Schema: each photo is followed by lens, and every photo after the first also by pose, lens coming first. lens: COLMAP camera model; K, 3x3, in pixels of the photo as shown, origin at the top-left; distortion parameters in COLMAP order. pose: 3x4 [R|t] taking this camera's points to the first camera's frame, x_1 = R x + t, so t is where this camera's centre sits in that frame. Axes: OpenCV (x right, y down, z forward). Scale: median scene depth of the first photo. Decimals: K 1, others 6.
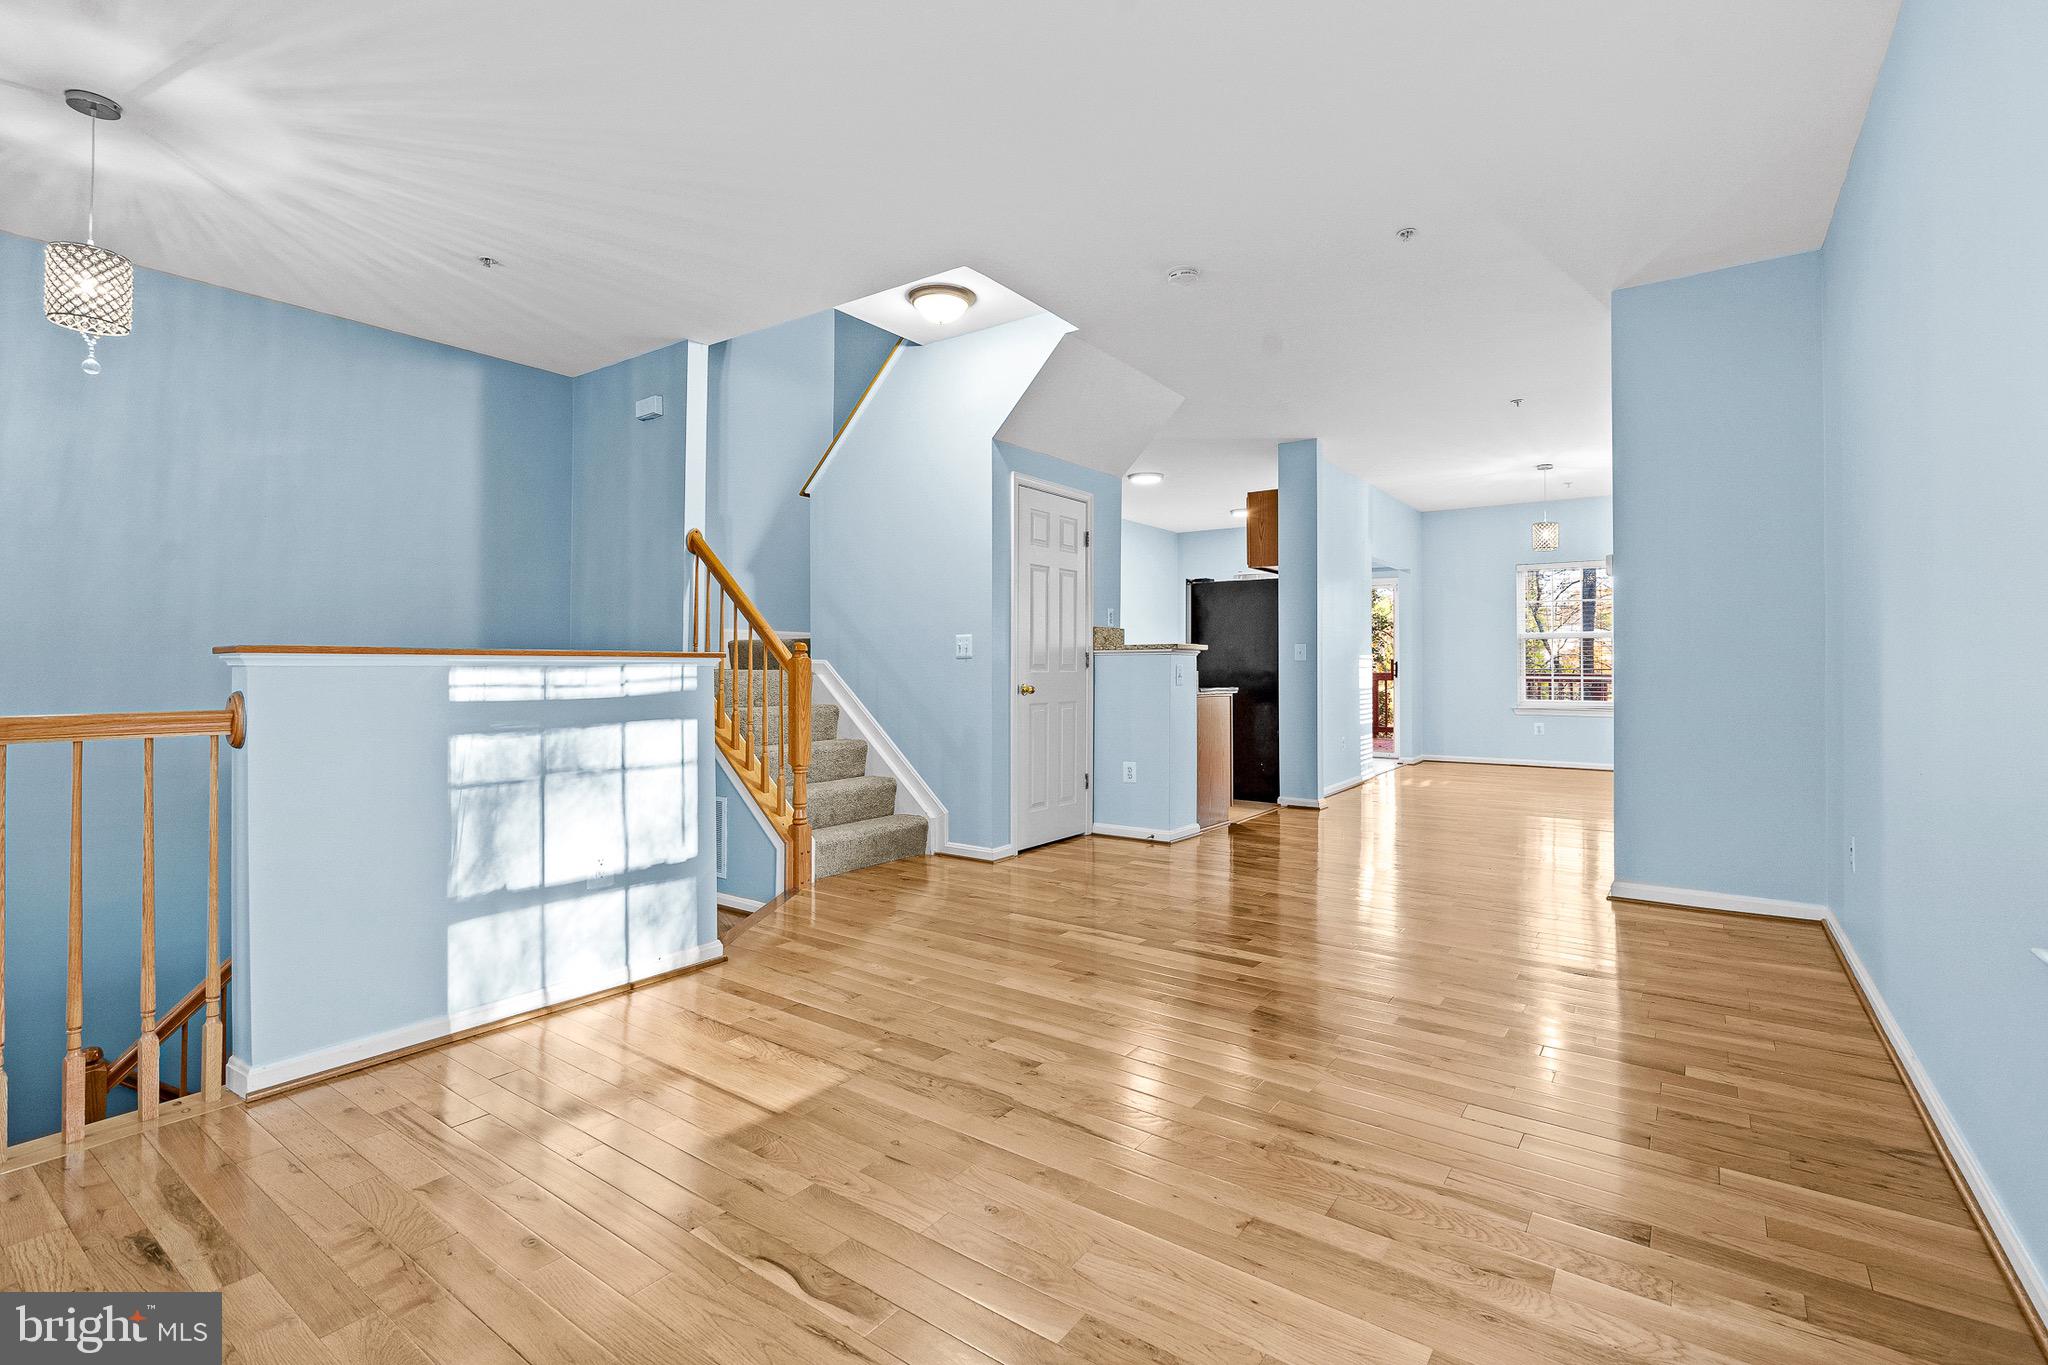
lens RADIAL K [[932.3, 0, 1010.2], [0, 932.3, 682.9], [0, 0, 1]] dist [-0.011496, 0.001528]
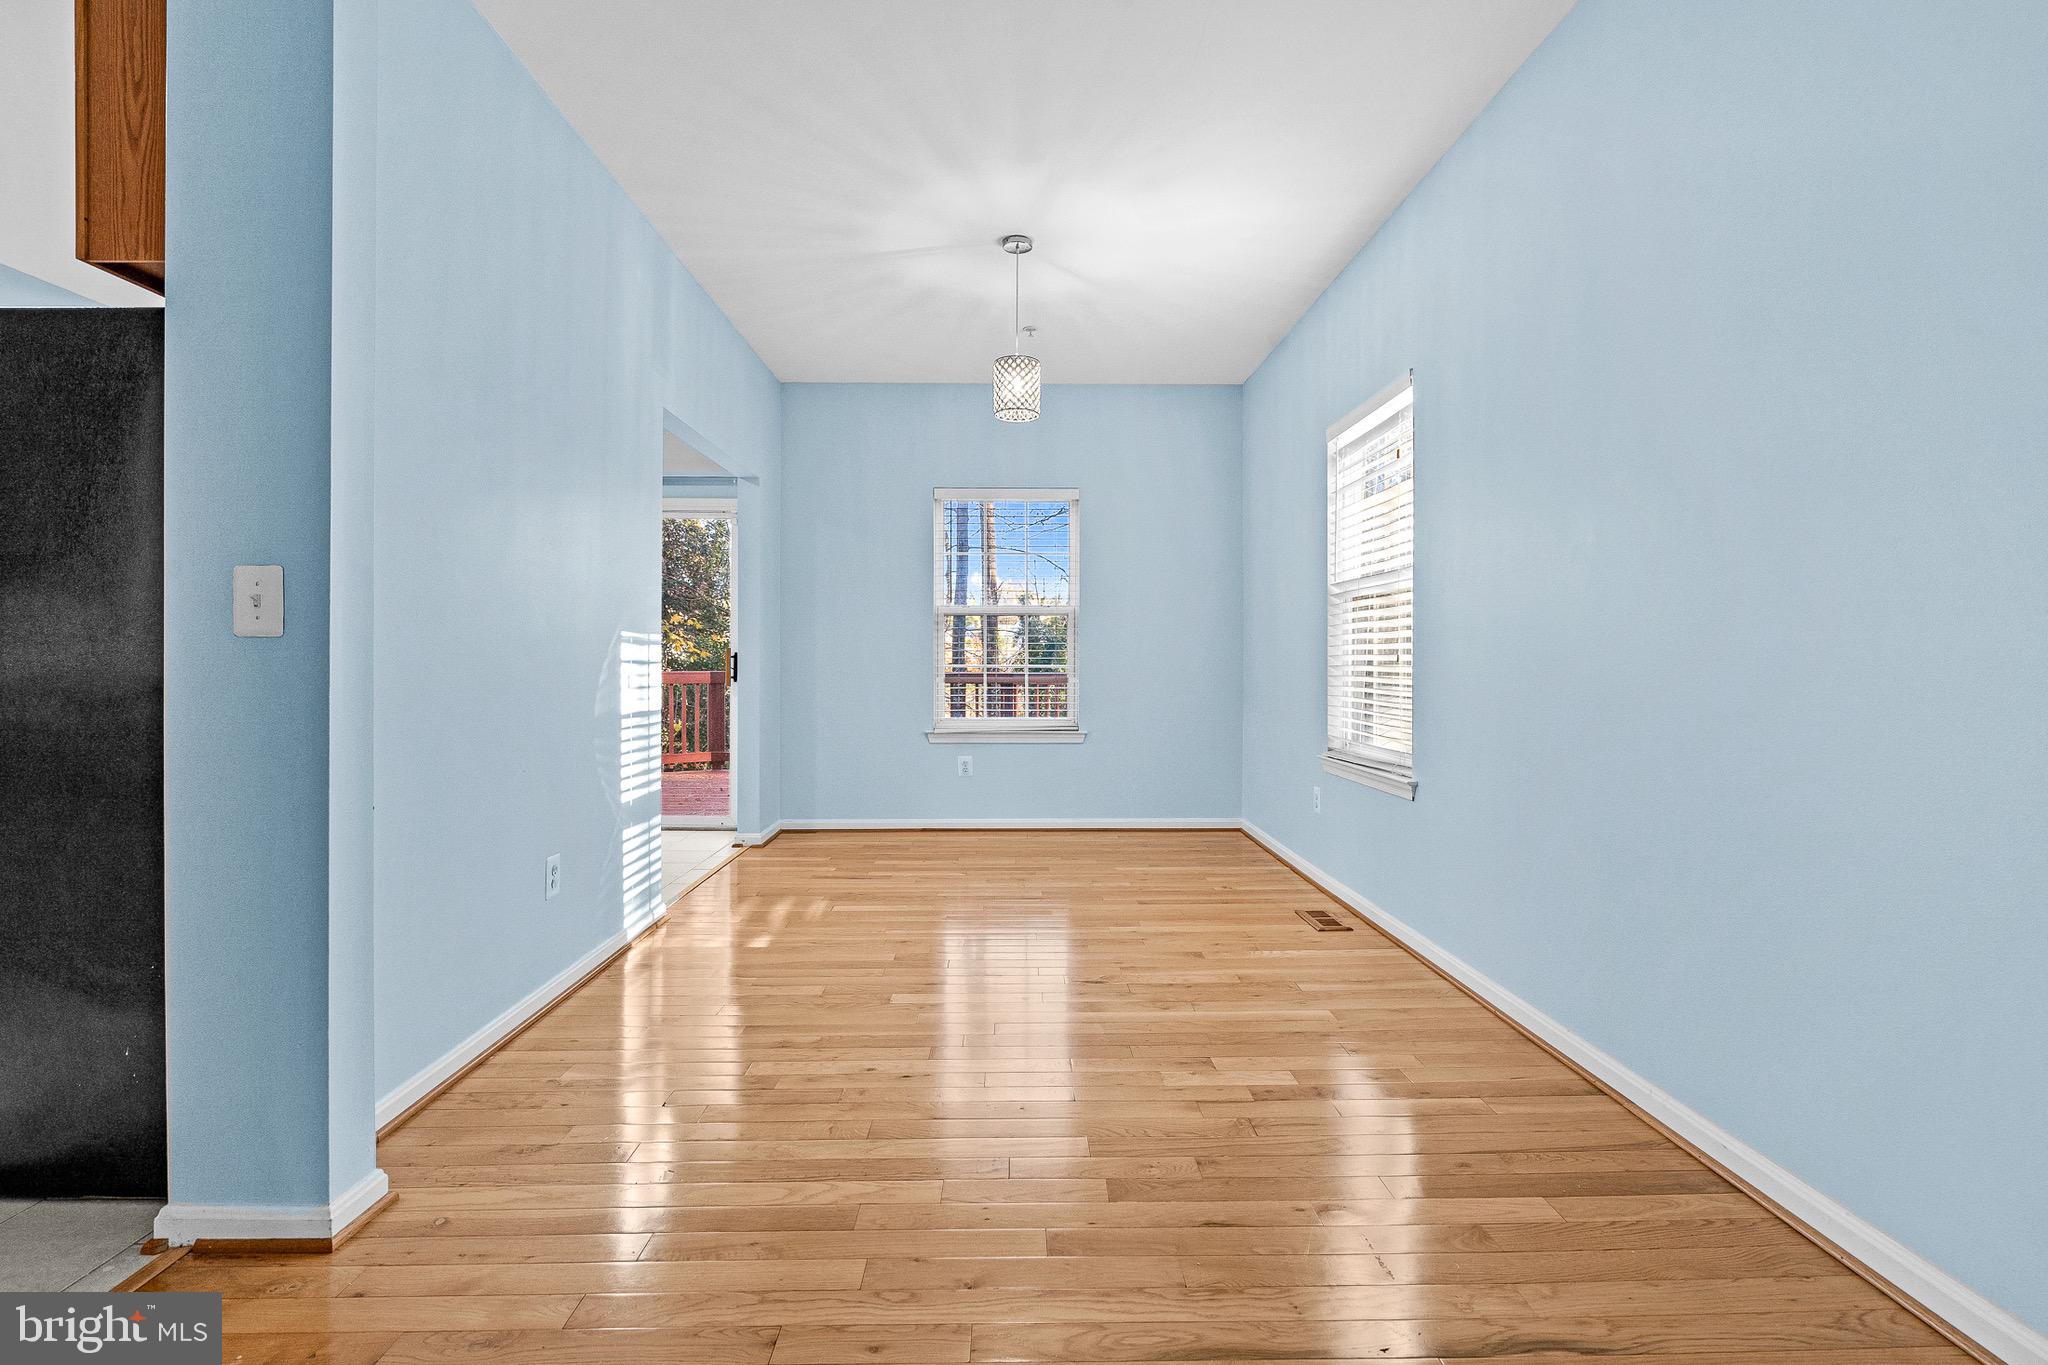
lens RADIAL K [[932.3, 0, 1019.5], [0, 932.3, 678.2], [0, 0, 1]] dist [-0.011496, 0.001528]
pose [[0.801043, -0.007155, 0.598564, 0.244936], [0.001656, 0.999951, 0.009738, -0.012564], [-0.598604, -0.006809, 0.801016, 0.509836]]
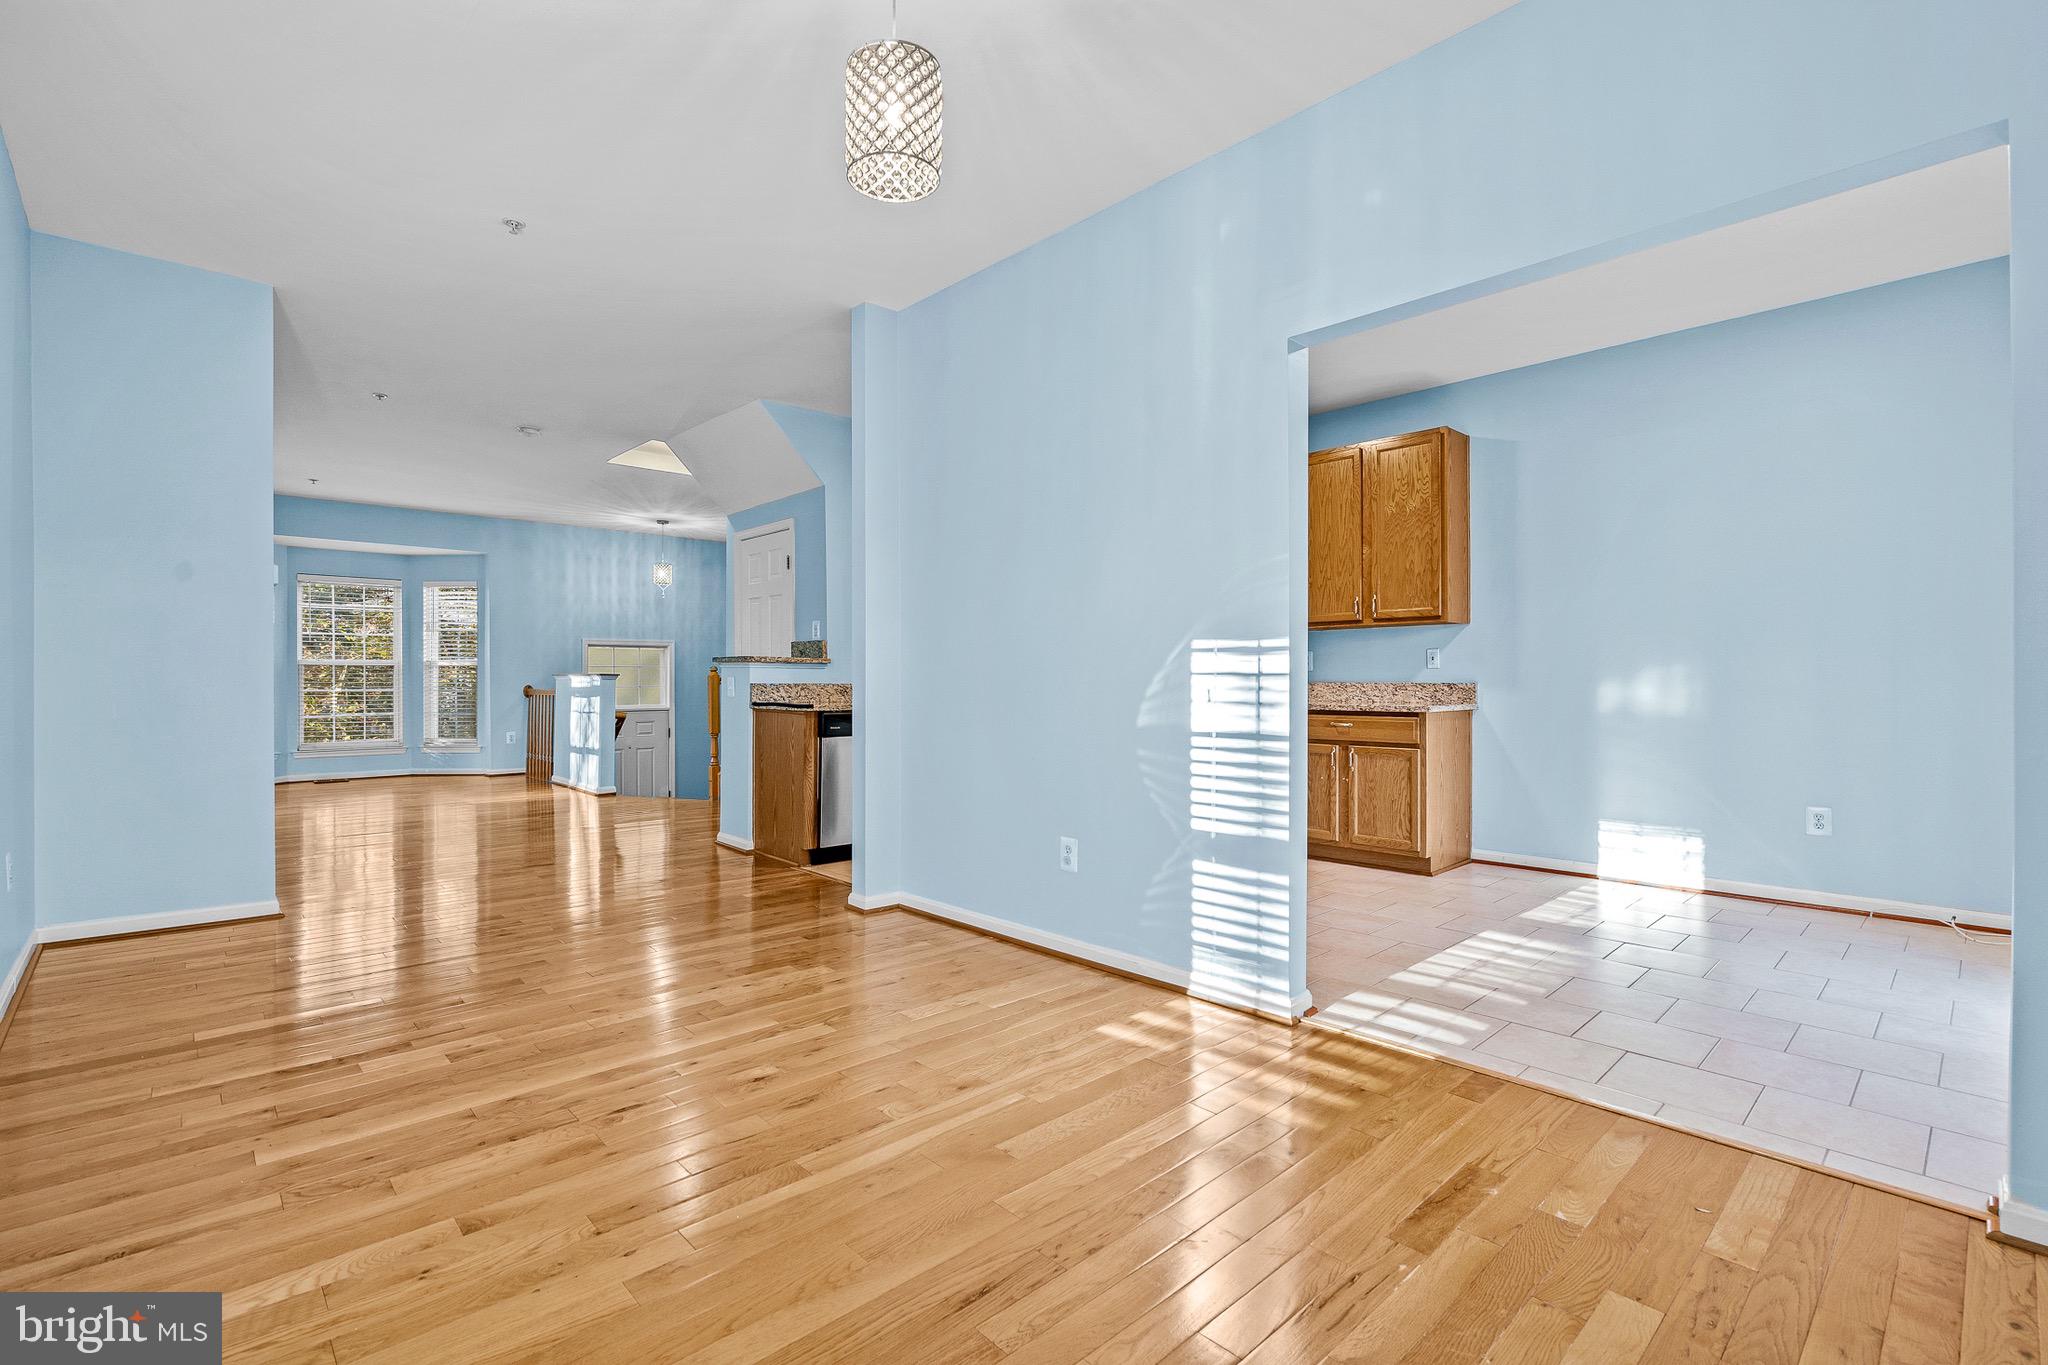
lens RADIAL K [[932.3, 0, 1028.9], [0, 932.3, 679.7], [0, 0, 1]] dist [-0.011496, 0.001528]
pose [[-0.186116, 0.000827, -0.982527, 0.683276], [-0.002046, 0.999997, 0.001230, -0.014061], [0.982526, 0.002239, -0.186114, 0.907324]]
